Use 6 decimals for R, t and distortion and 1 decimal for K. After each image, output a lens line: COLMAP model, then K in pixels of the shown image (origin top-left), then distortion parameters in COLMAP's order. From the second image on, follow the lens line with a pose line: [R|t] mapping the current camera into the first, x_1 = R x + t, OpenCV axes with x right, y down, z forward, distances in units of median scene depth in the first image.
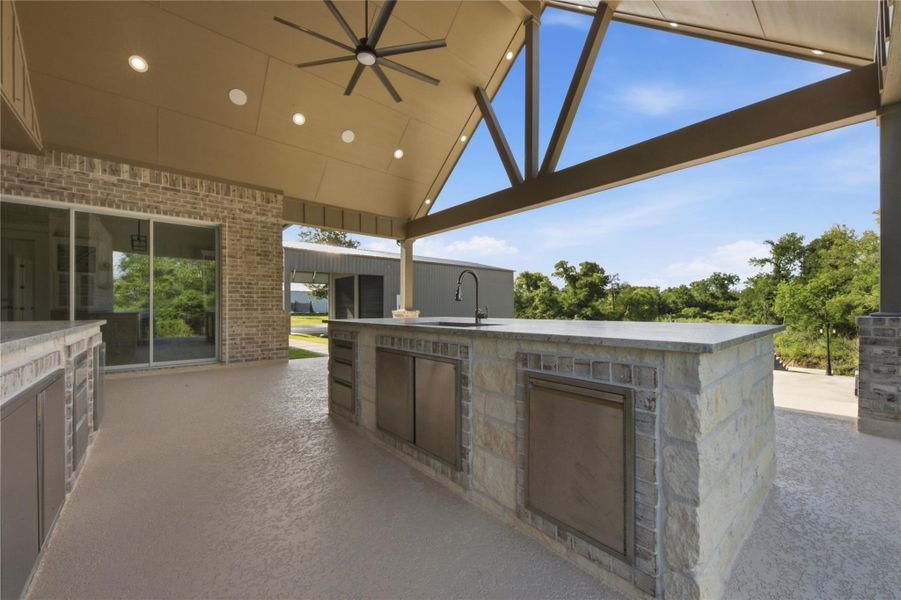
lens RADIAL K [[343.0, 0, 450.6], [0, 343.0, 307.6], [0, 0, 1]] dist [0.018544, -0.007570]
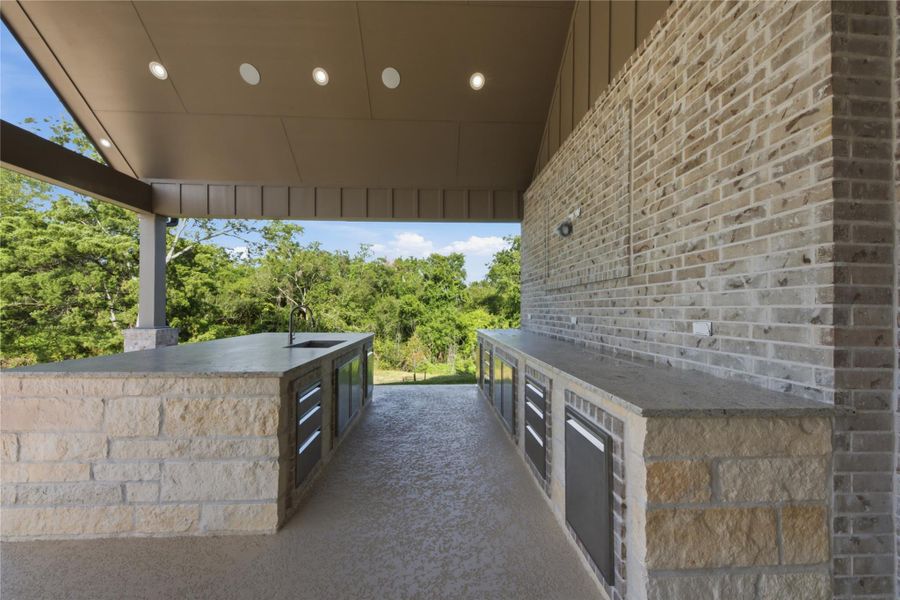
lens RADIAL K [[342.6, 0, 450.1], [0, 342.6, 307.6], [0, 0, 1]] dist [0.018544, -0.007570]
pose [[-0.790982, 0.001365, 0.611838, -0.618673], [-0.003300, 0.999973, -0.006497, -0.043549], [-0.611831, -0.007158, -0.790956, 0.844873]]
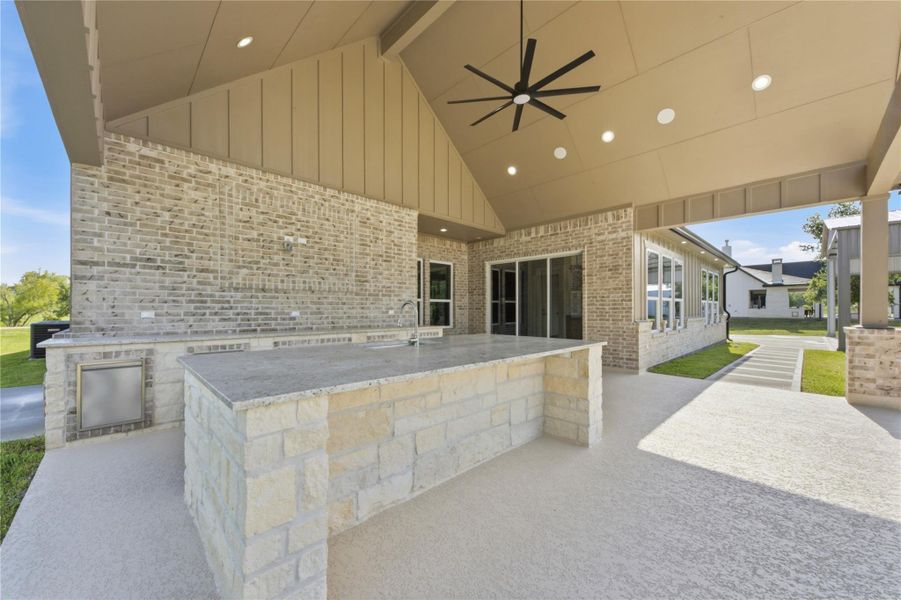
lens RADIAL K [[343.0, 0, 450.6], [0, 343.0, 307.6], [0, 0, 1]] dist [0.018544, -0.007570]
pose [[0.059234, -0.004137, -0.998236, 0.625087], [0.000891, 0.999991, -0.004091, -0.036851], [0.998244, -0.000647, 0.059237, 0.529039]]
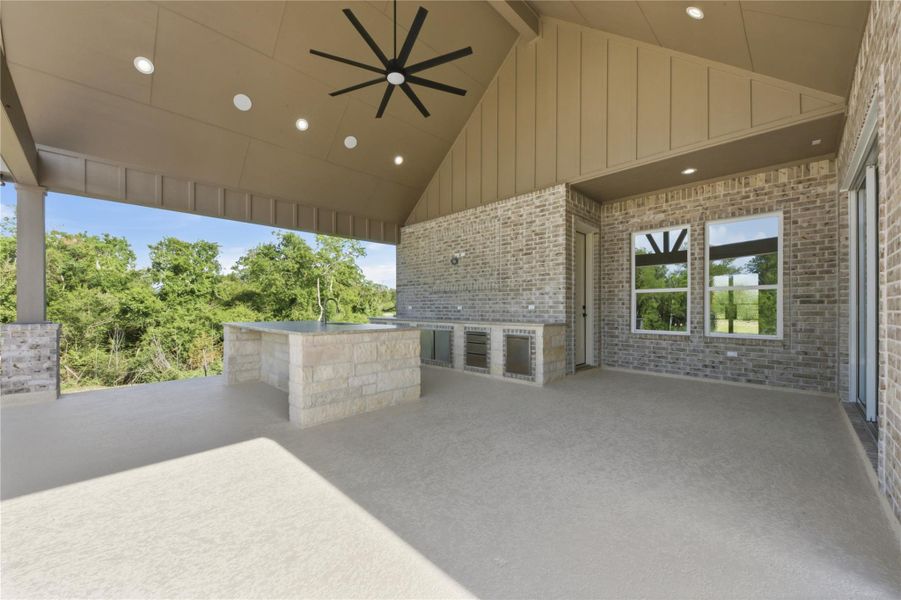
lens RADIAL K [[343.0, 0, 450.6], [0, 343.0, 307.6], [0, 0, 1]] dist [0.018544, -0.007570]
pose [[-0.996374, 0.001601, -0.085062, -0.236523], [0.001737, 0.999997, -0.001525, -0.022275], [0.085059, -0.001667, -0.996374, 1.516436]]
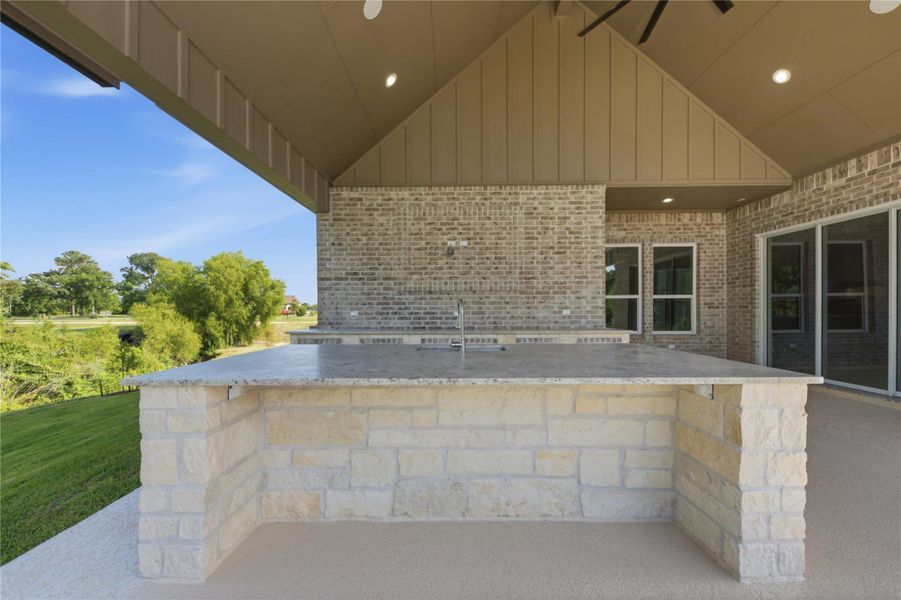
lens RADIAL K [[343.0, 0, 450.6], [0, 343.0, 307.6], [0, 0, 1]] dist [0.018544, -0.007570]
pose [[-0.657594, 0.001224, -0.753372, 0.410303], [0.006666, 0.999969, -0.004194, -0.037126], [0.753343, -0.007780, -0.657581, 0.812131]]
